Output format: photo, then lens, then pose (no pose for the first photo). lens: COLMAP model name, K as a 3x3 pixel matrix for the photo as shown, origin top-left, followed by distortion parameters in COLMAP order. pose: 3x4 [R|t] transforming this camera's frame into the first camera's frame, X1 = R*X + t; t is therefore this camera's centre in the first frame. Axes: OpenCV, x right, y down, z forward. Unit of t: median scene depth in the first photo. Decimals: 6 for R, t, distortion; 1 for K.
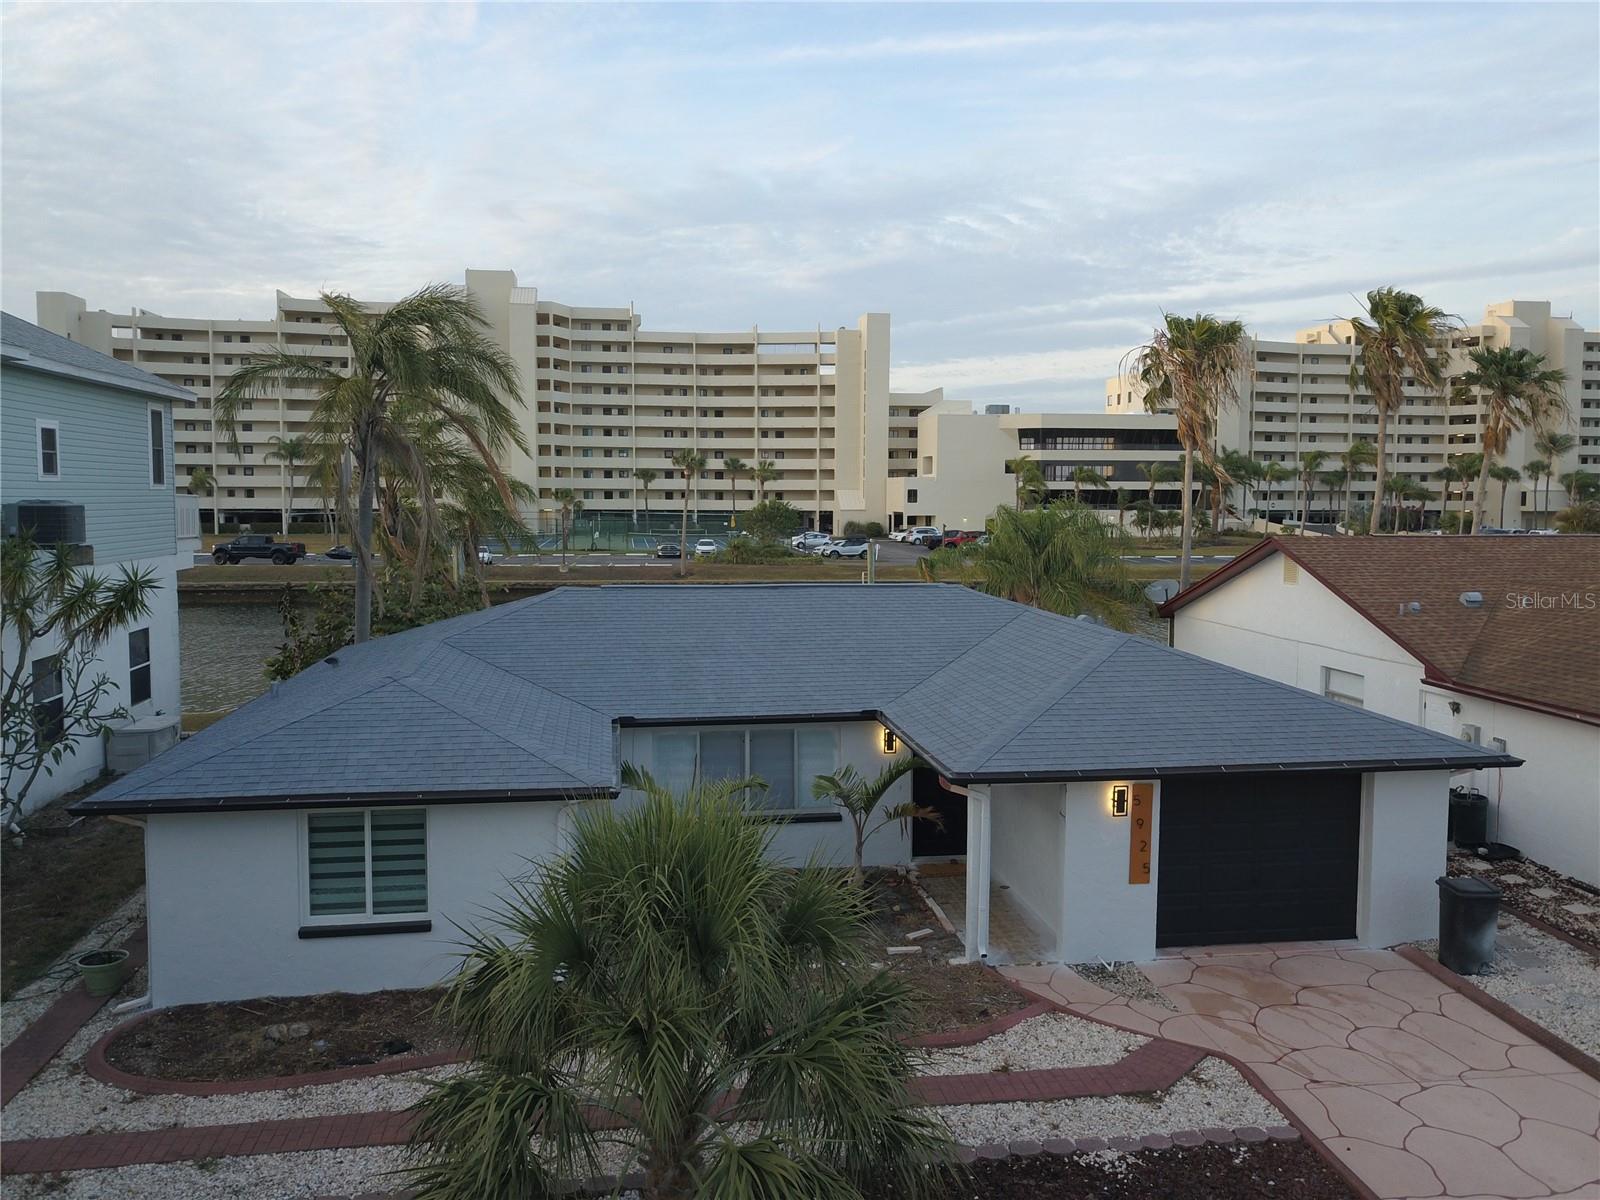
lens RADIAL K [[1216.6, 0, 804.7], [0, 1216.6, 582.9], [0, 0, 1]] dist [0.010020, -0.006203]
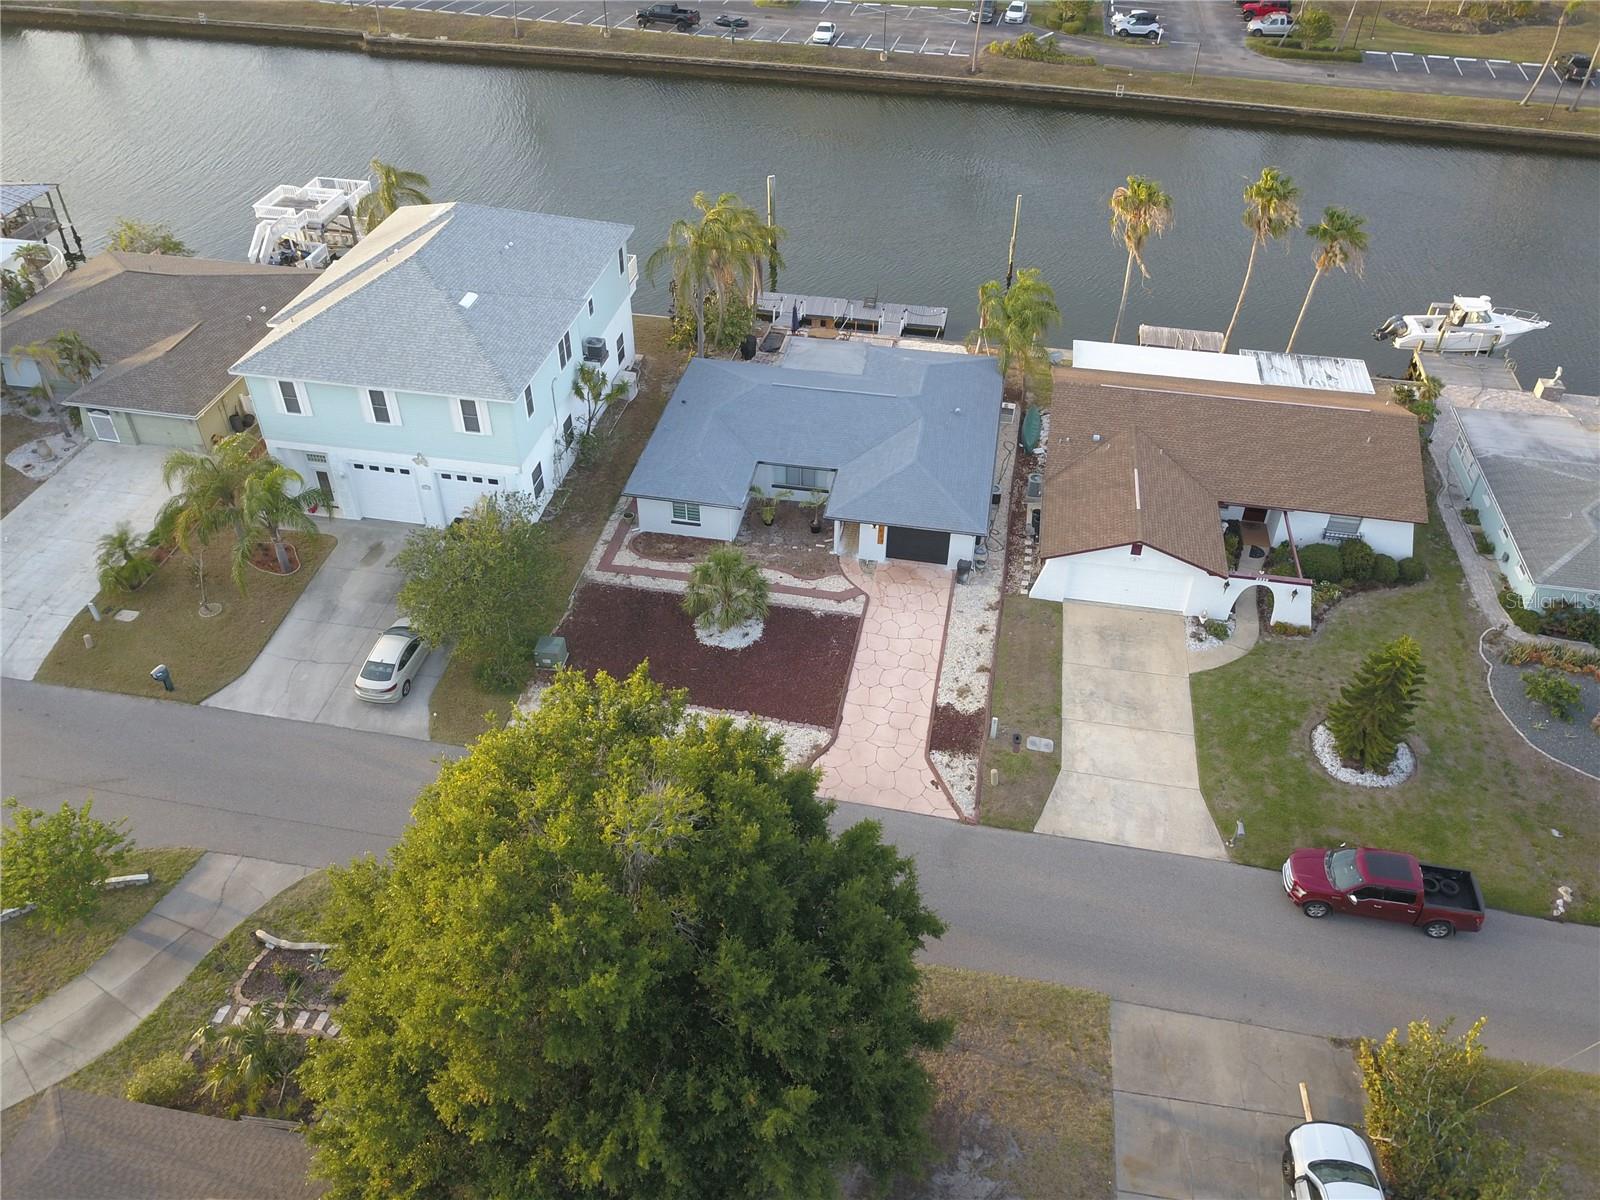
lens RADIAL K [[1215.6, 0, 804.9], [0, 1215.6, 583.1], [0, 0, 1]] dist [0.007370, -0.002470]
pose [[0.944093, 0.210537, -0.253696, 0.168033], [-0.029446, 0.820302, 0.571172, -0.288894], [0.328360, -0.531770, 0.780641, -0.331896]]
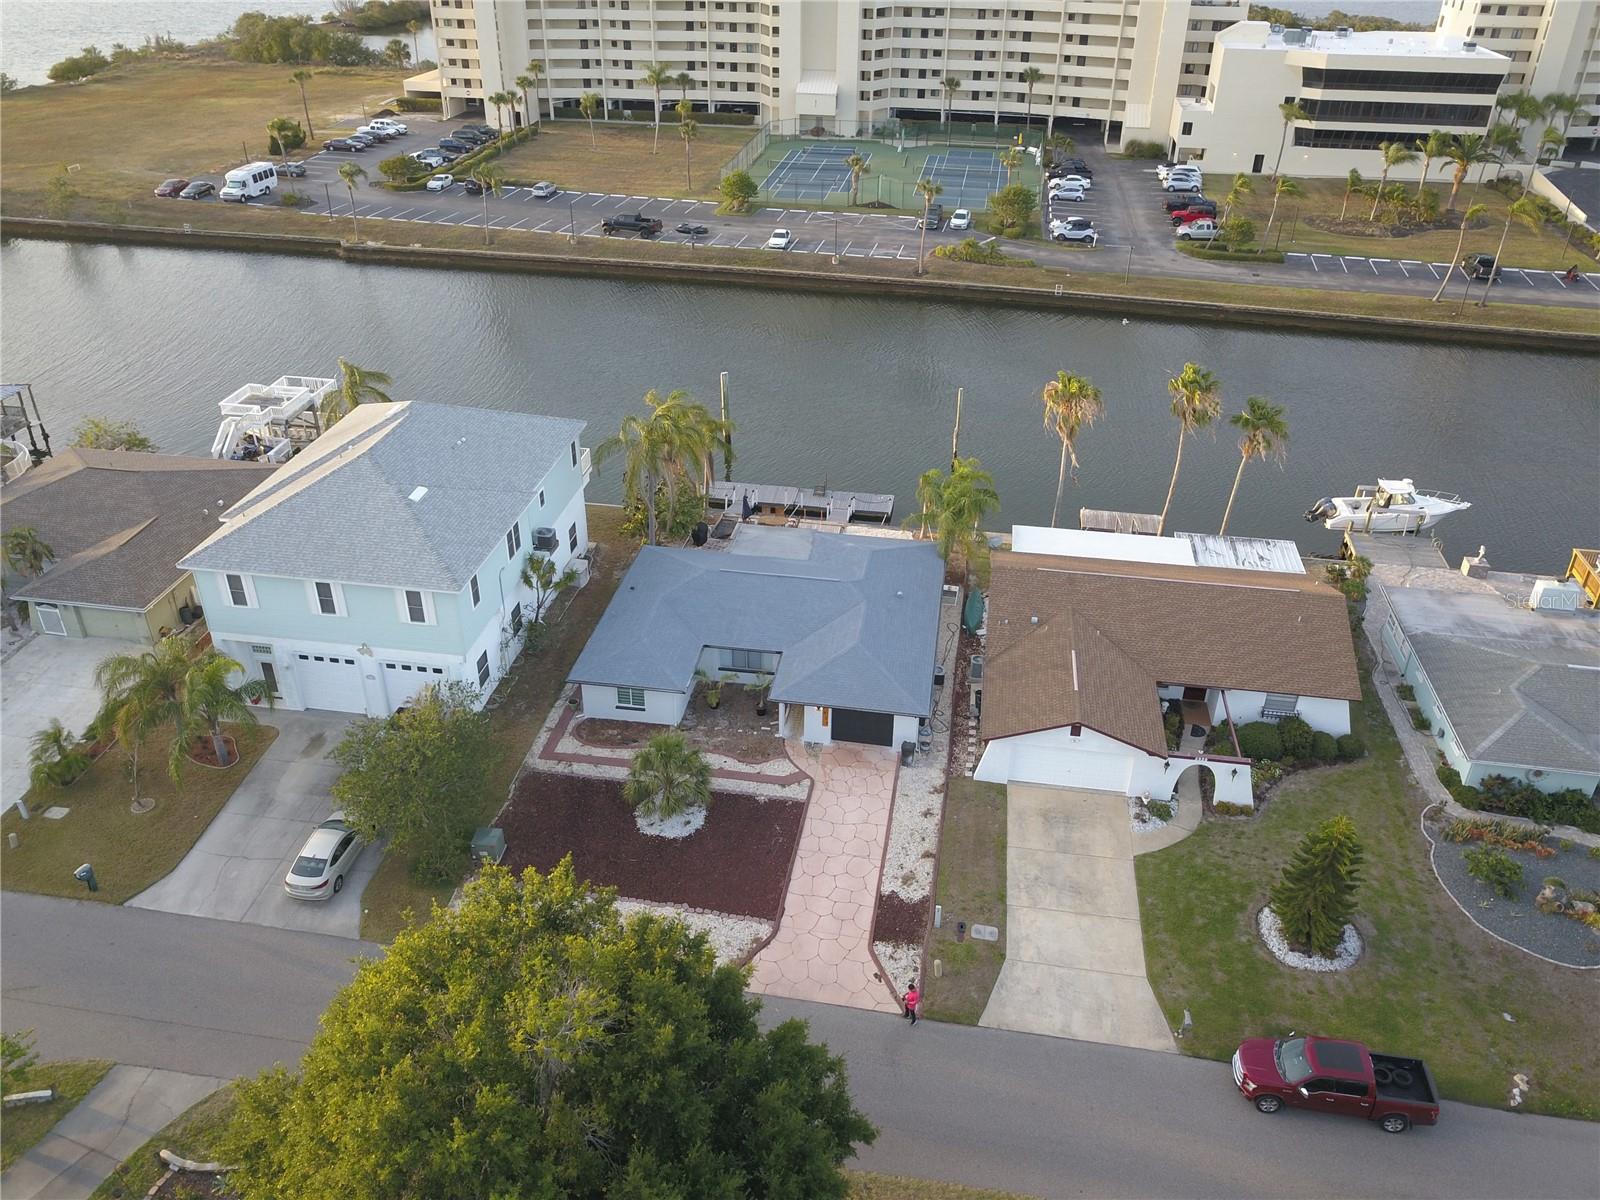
lens RADIAL K [[1216.6, 0, 804.7], [0, 1216.6, 582.9], [0, 0, 1]] dist [0.010020, -0.006203]
pose [[0.951751, 0.161068, -0.261202, 0.183978], [-0.029066, 0.894671, 0.445779, -0.295861], [0.305491, -0.416678, 0.856186, -0.329878]]
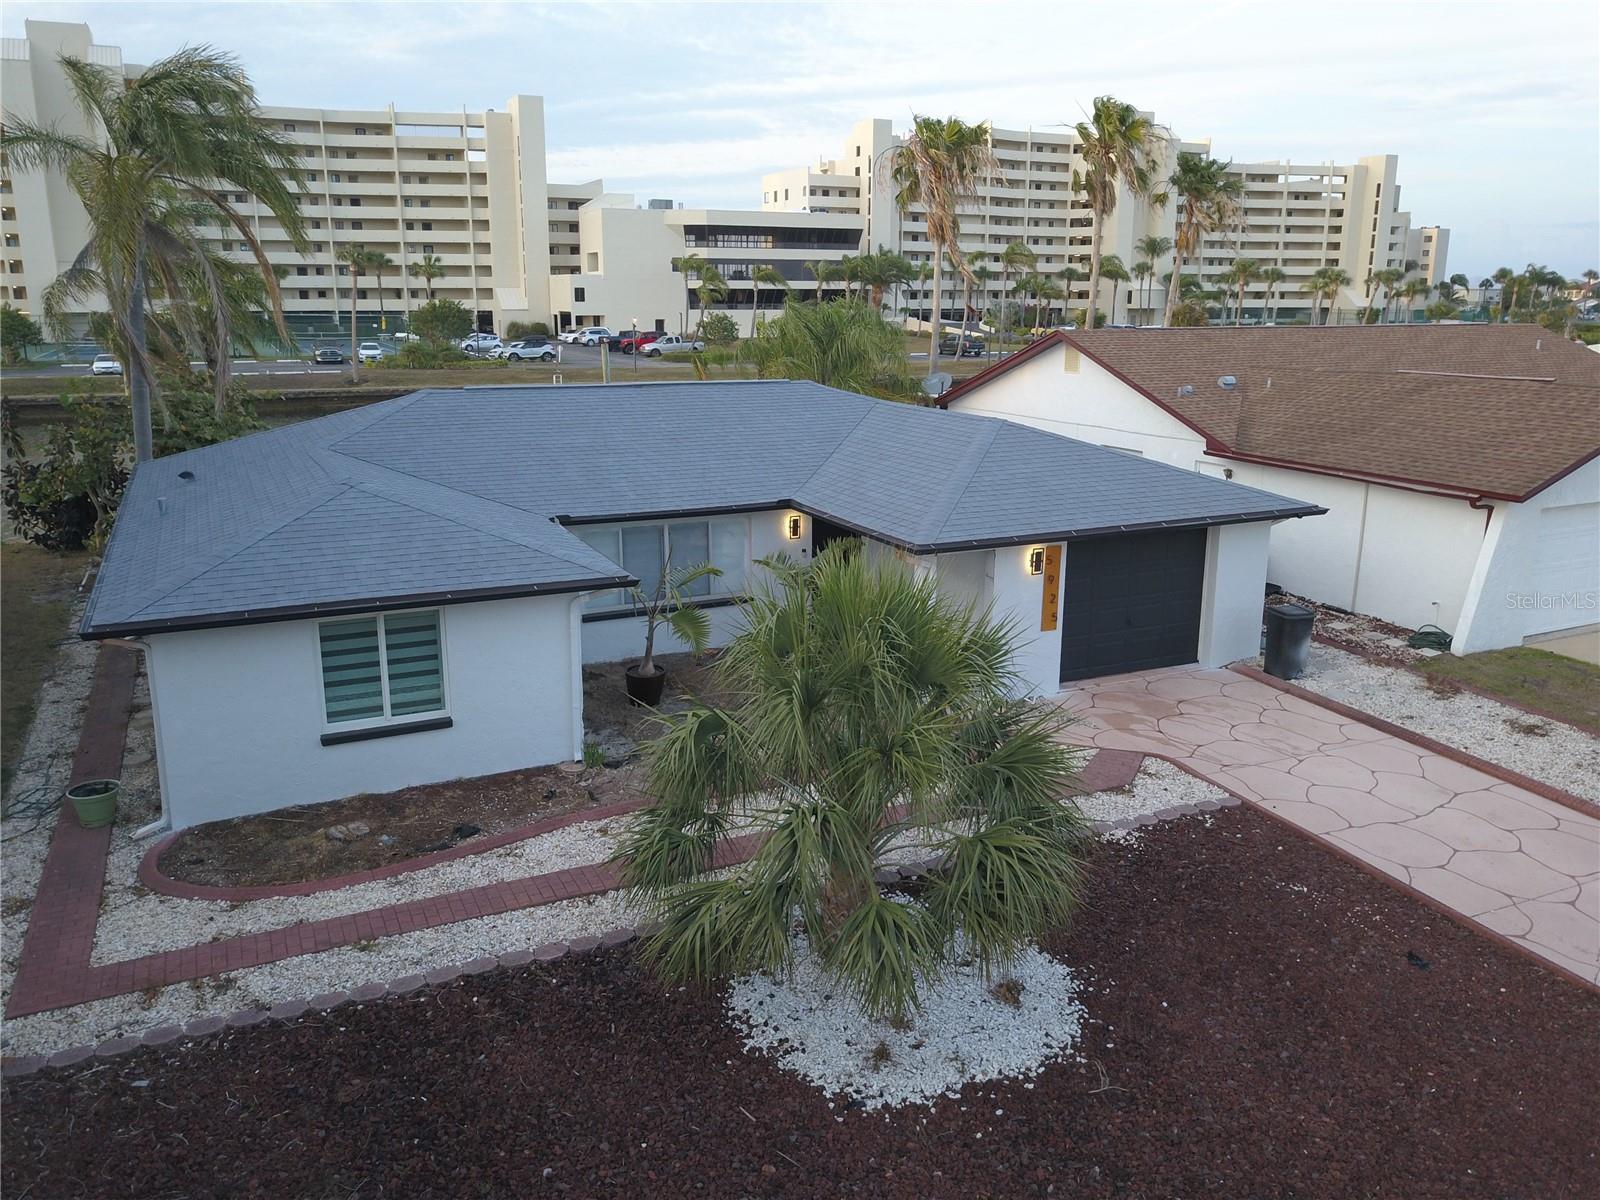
lens RADIAL K [[1220.0, 0, 805.5], [0, 1220.0, 577.5], [0, 0, 1]] dist [0.004344, -0.010516]
pose [[0.956860, -0.066272, 0.282891, -0.045873], [0.021498, 0.987119, 0.158534, 0.000945], [-0.289754, -0.145613, 0.945960, -0.005439]]
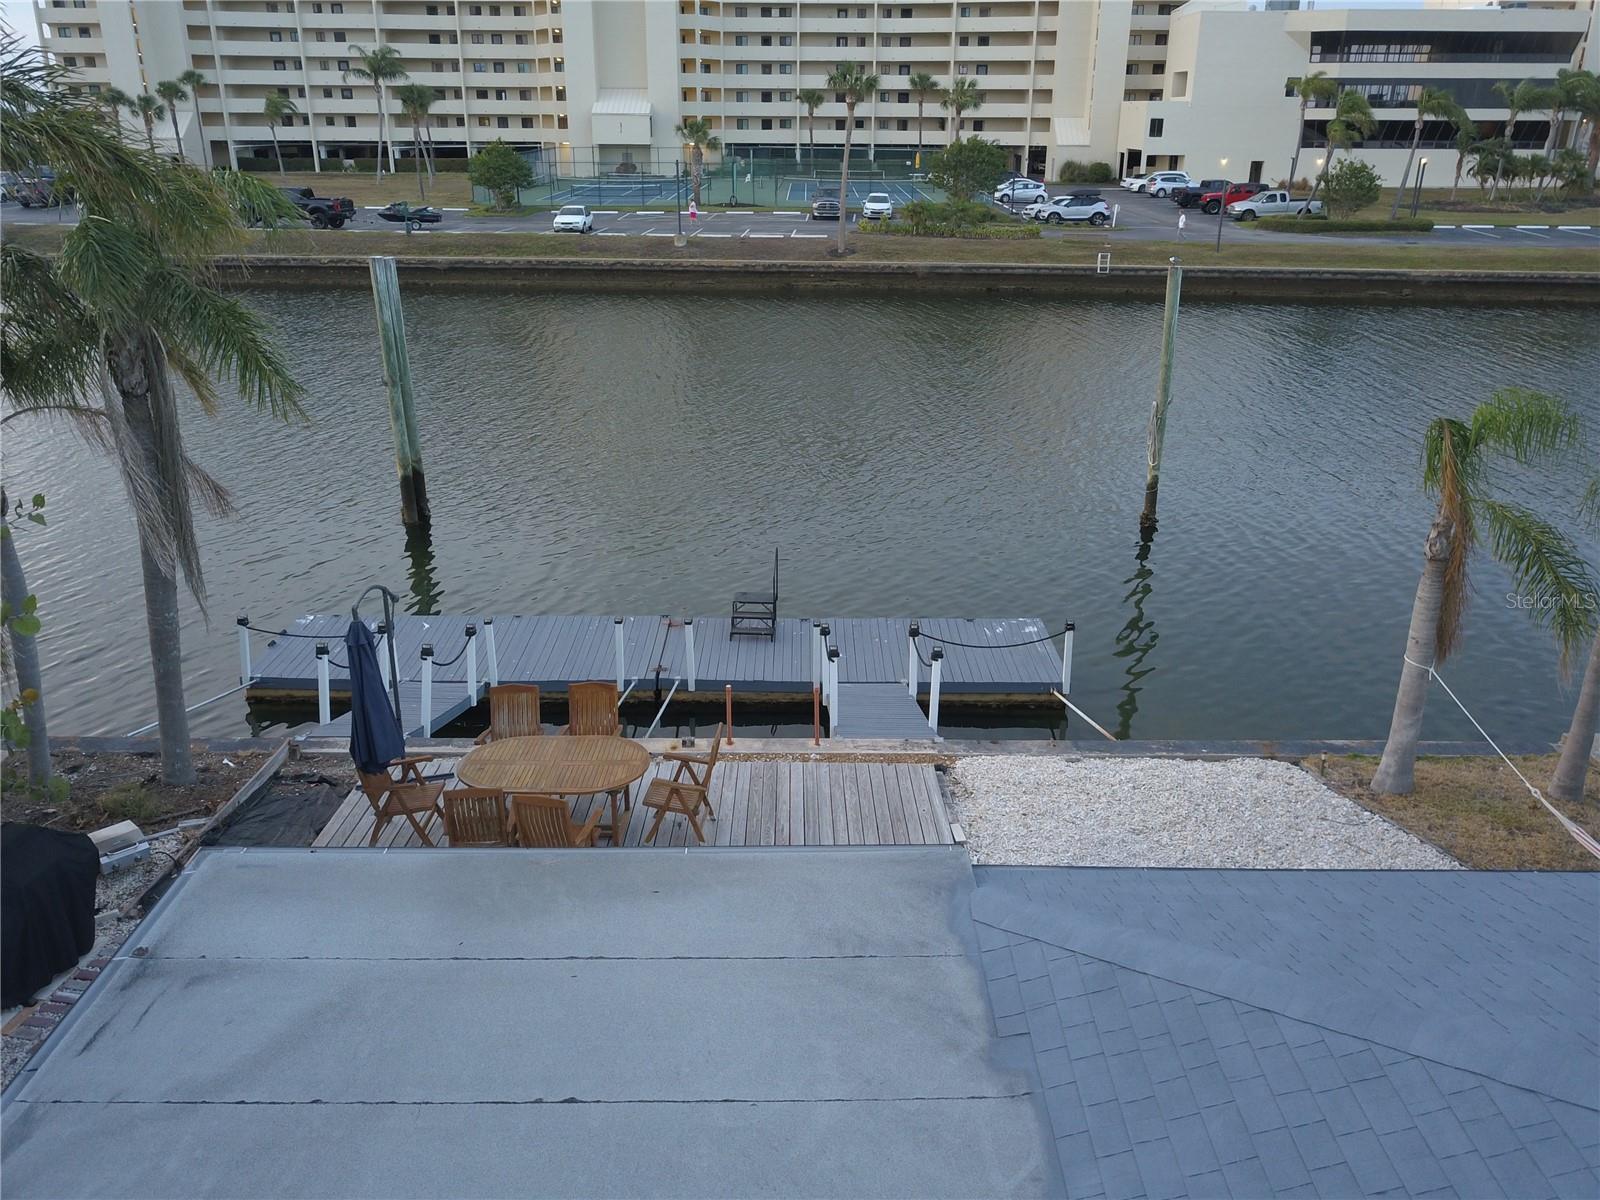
lens RADIAL K [[1221.4, 0, 796.3], [0, 1221.4, 573.5], [0, 0, 1]] dist [-0.002683, -0.002683]
pose [[0.987782, 0.056059, -0.145408, -0.011283], [-0.012537, 0.958620, 0.284411, -0.029118], [0.155335, -0.279113, 0.947611, 0.260018]]
